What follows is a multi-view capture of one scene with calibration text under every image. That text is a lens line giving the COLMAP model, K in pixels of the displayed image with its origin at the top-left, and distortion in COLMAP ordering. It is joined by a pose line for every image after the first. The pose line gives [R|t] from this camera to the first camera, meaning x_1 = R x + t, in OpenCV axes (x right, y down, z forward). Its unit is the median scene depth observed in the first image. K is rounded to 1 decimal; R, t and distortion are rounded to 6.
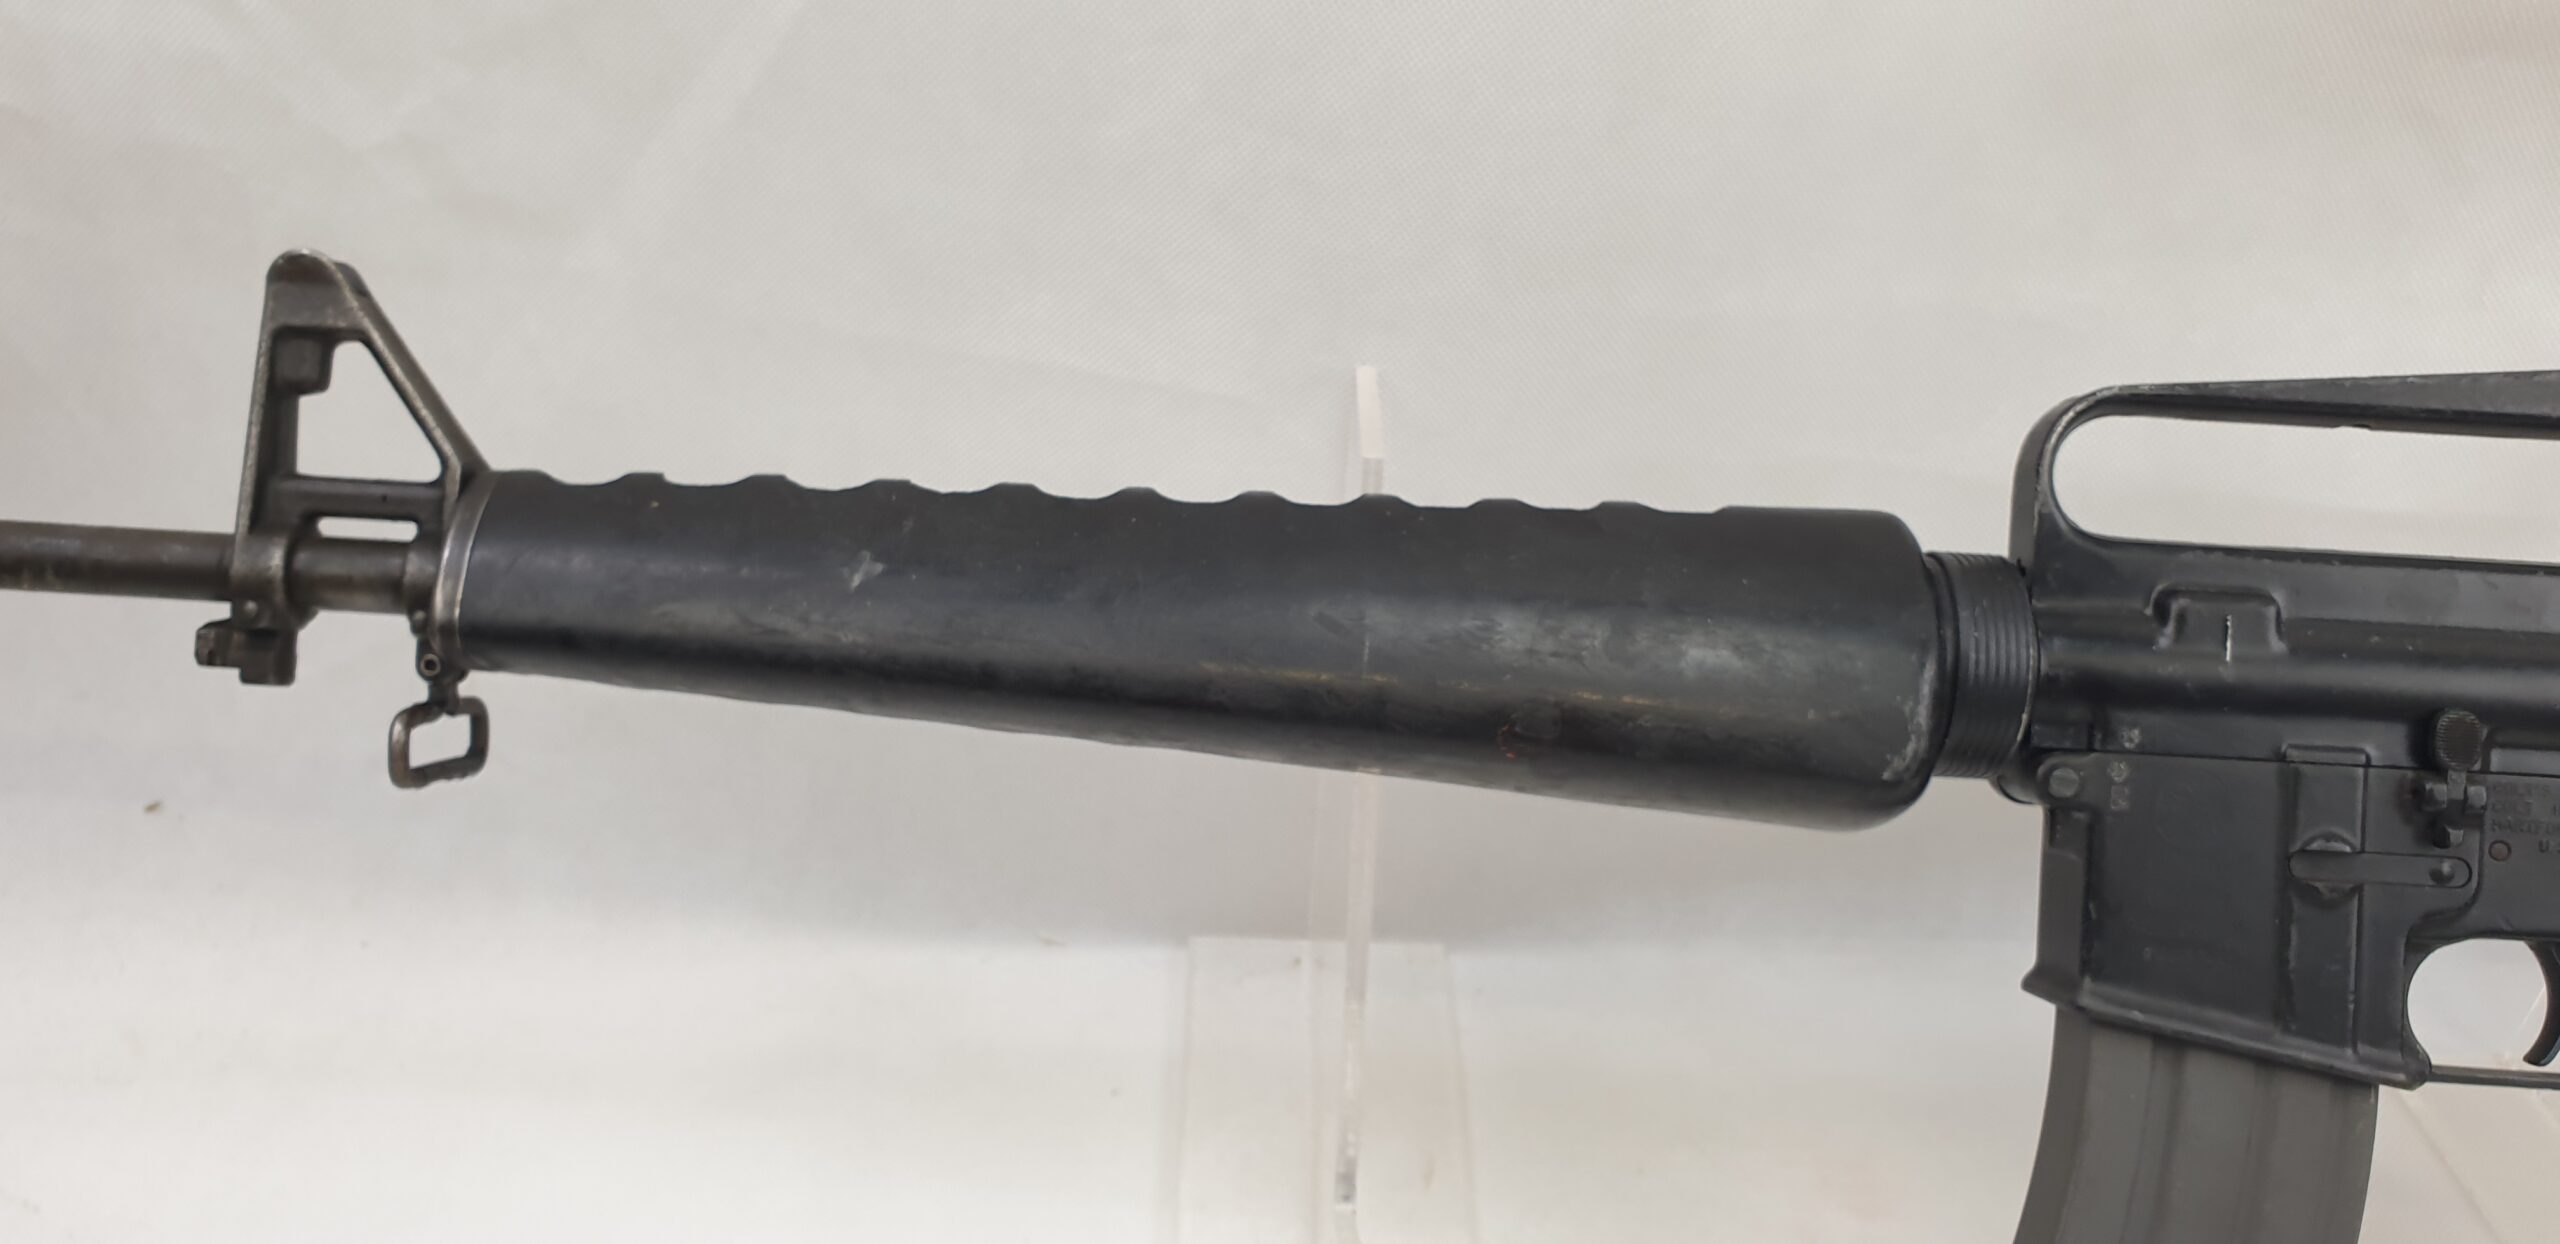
lens RADIAL K [[2105.6, 0, 1339.8], [0, 2105.6, 674.7], [0, 0, 1]] dist [0.012859, 0.005007]
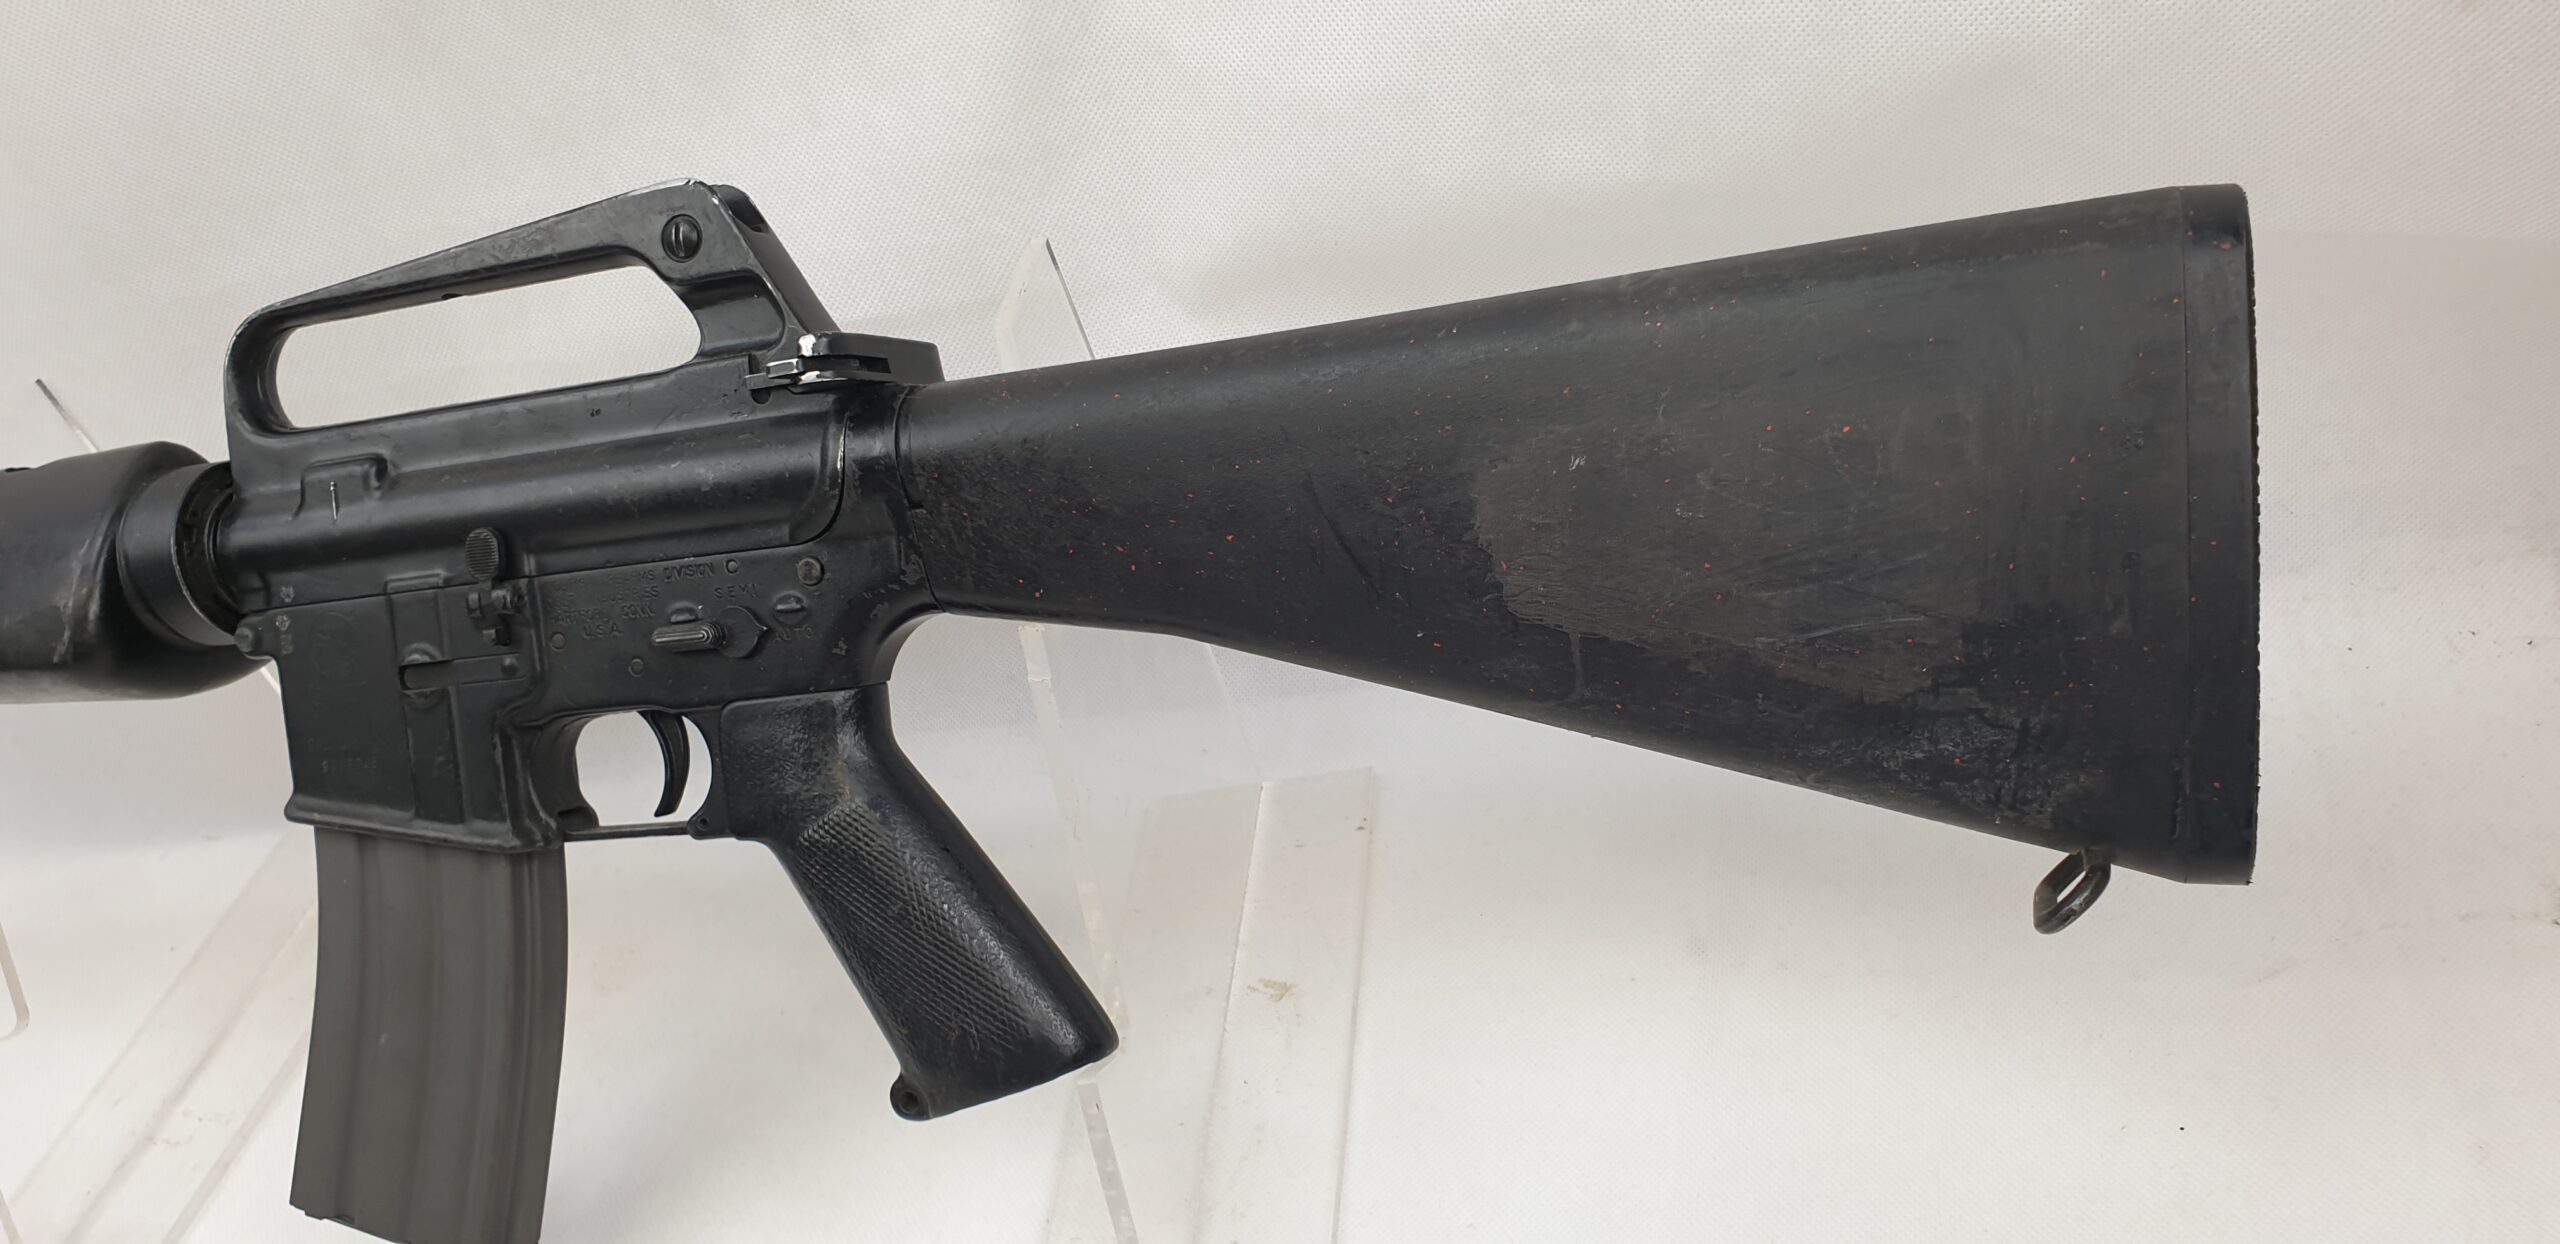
lens RADIAL K [[2095.6, 0, 1280.0], [0, 2095.6, 622.0], [0, 0, 1]] dist [0.004252, -0.005067]
pose [[0.923481, -0.148129, -0.353893, 1.318386], [0.168495, 0.985326, 0.027259, 0.108558], [0.344662, -0.084802, 0.934889, 0.065246]]
